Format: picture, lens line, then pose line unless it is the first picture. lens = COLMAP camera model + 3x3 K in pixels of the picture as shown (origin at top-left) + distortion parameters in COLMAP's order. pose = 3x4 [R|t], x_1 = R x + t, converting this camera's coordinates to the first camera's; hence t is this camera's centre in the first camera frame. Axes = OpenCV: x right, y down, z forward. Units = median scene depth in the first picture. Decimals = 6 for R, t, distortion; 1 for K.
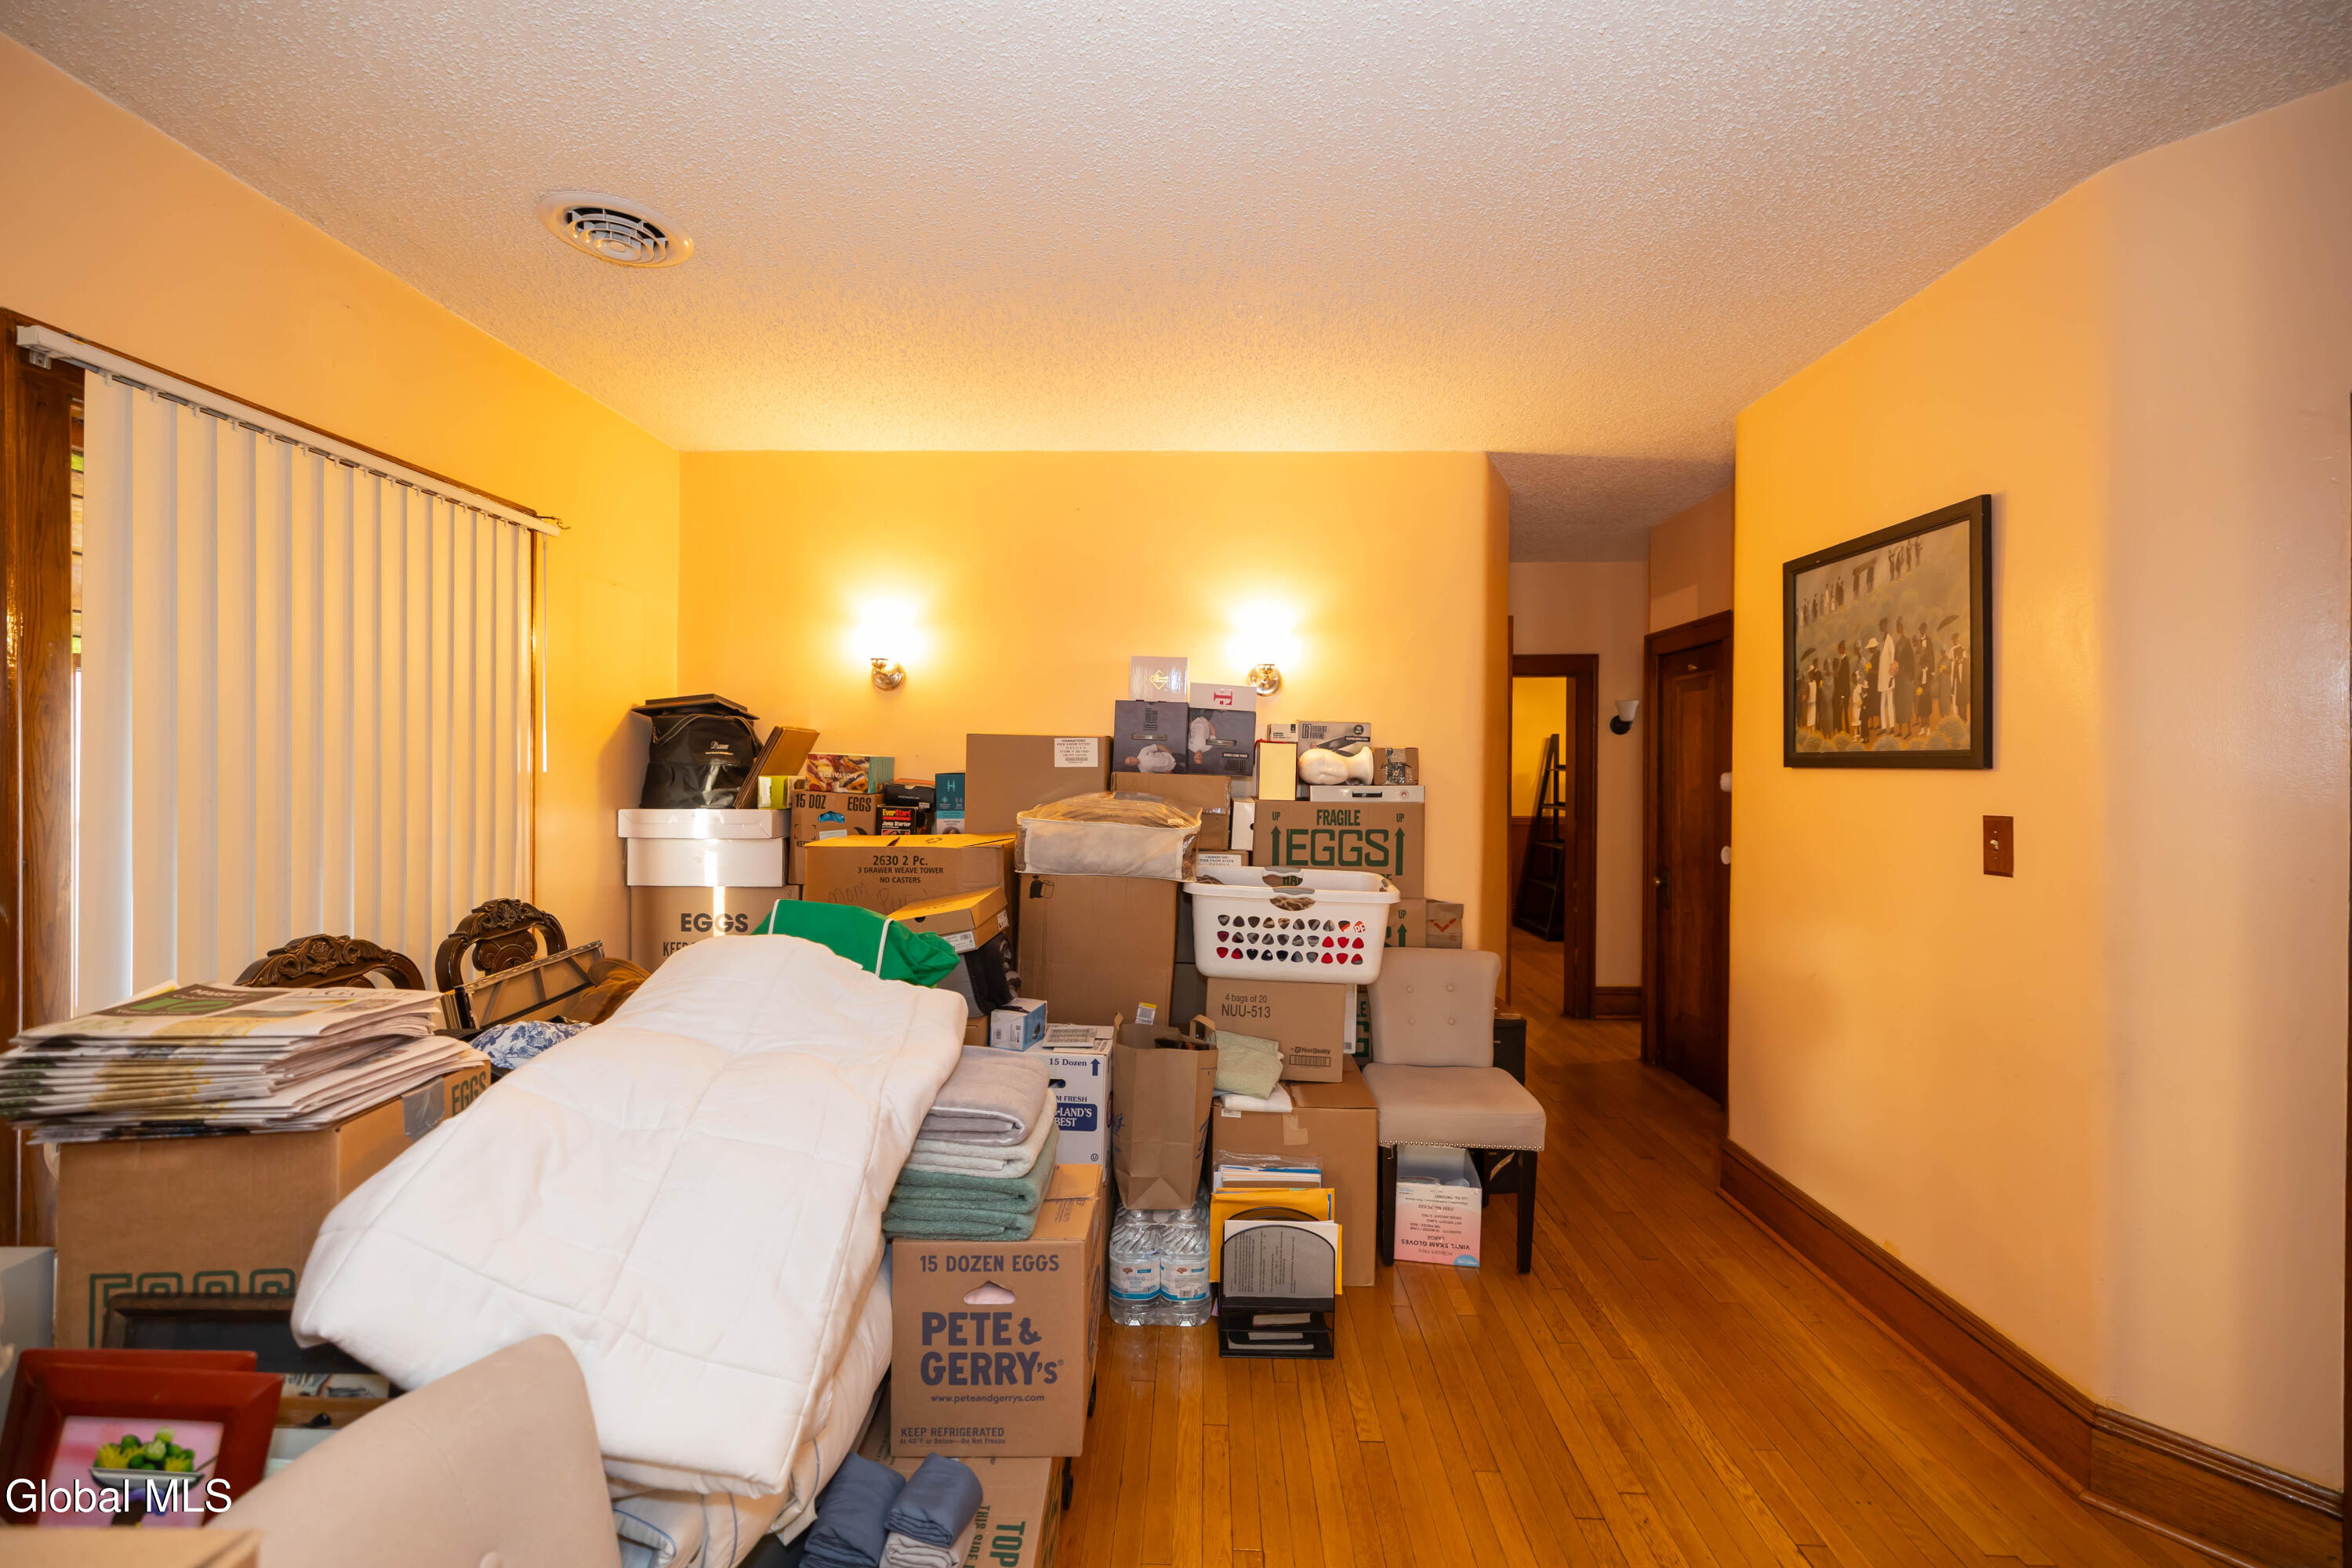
lens RADIAL K [[977.0, 0, 1173.4], [0, 977.0, 777.4], [0, 0, 1]] dist [0.002173, -0.000107]
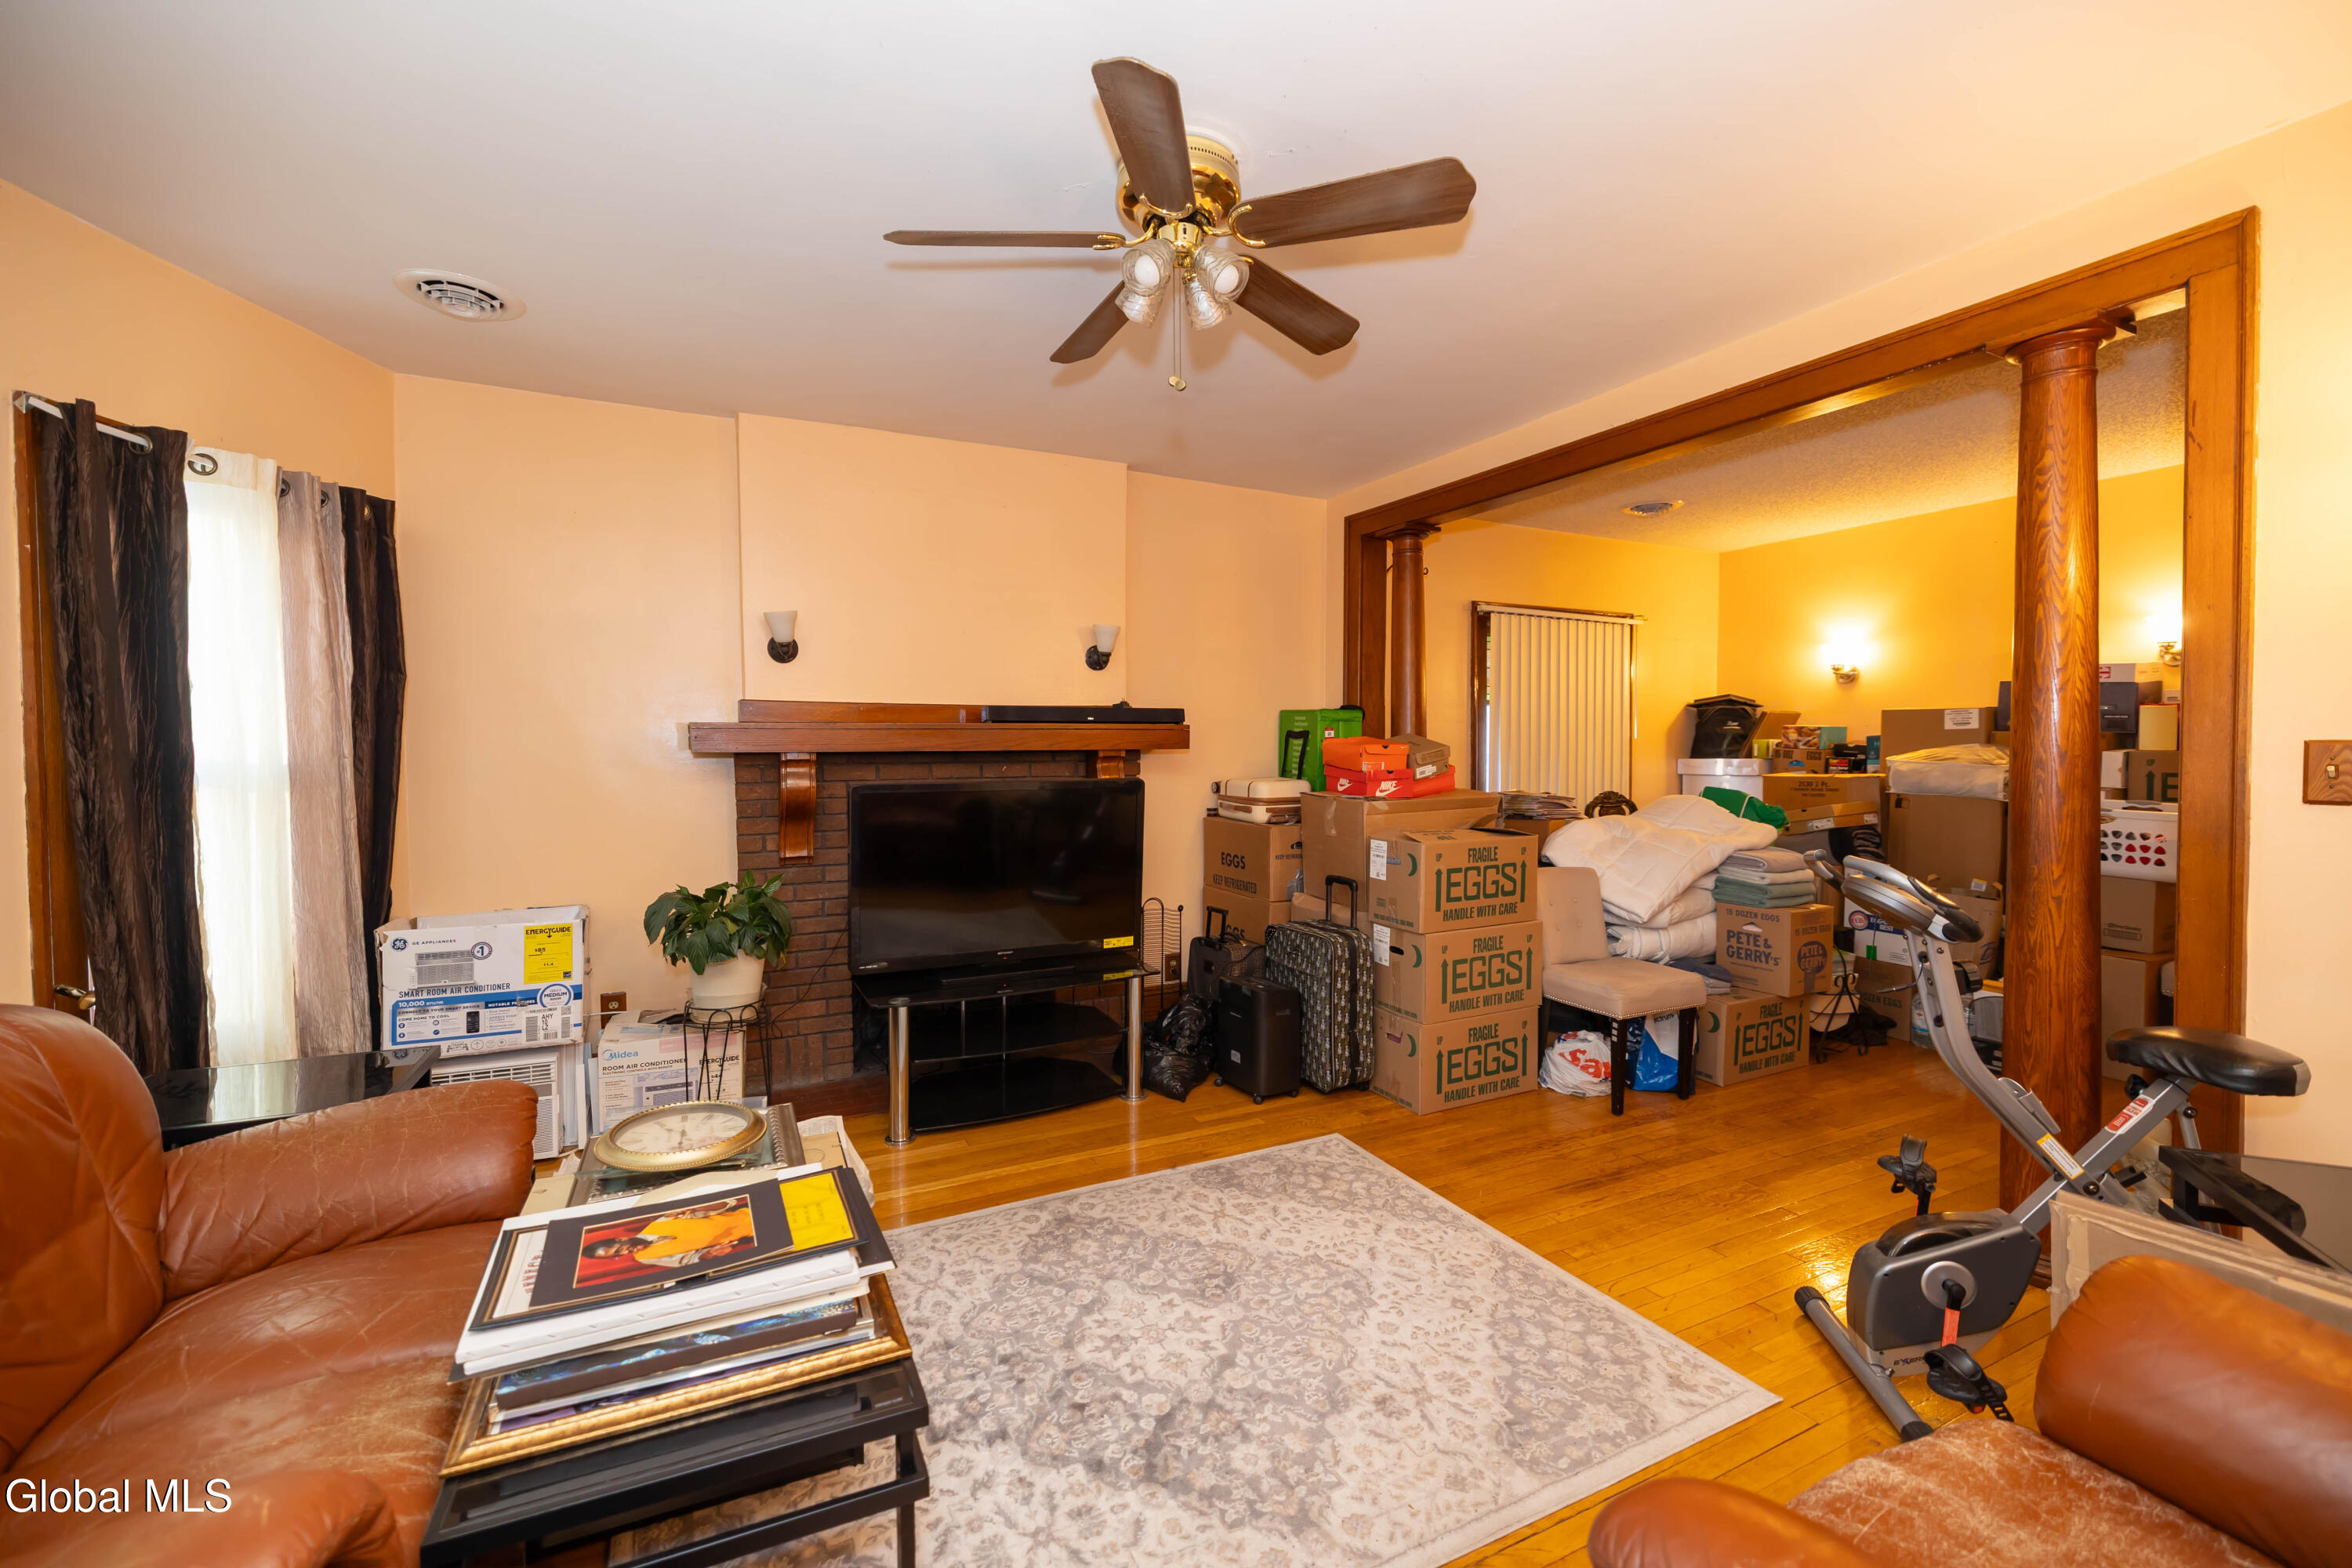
lens RADIAL K [[977.0, 0, 1173.4], [0, 977.0, 777.4], [0, 0, 1]] dist [0.002173, -0.000107]
pose [[0.464677, 0.013010, -0.885384, 0.692105], [-0.000951, 0.999899, 0.014193, 0.044853], [0.885480, -0.005753, 0.464643, -0.782845]]
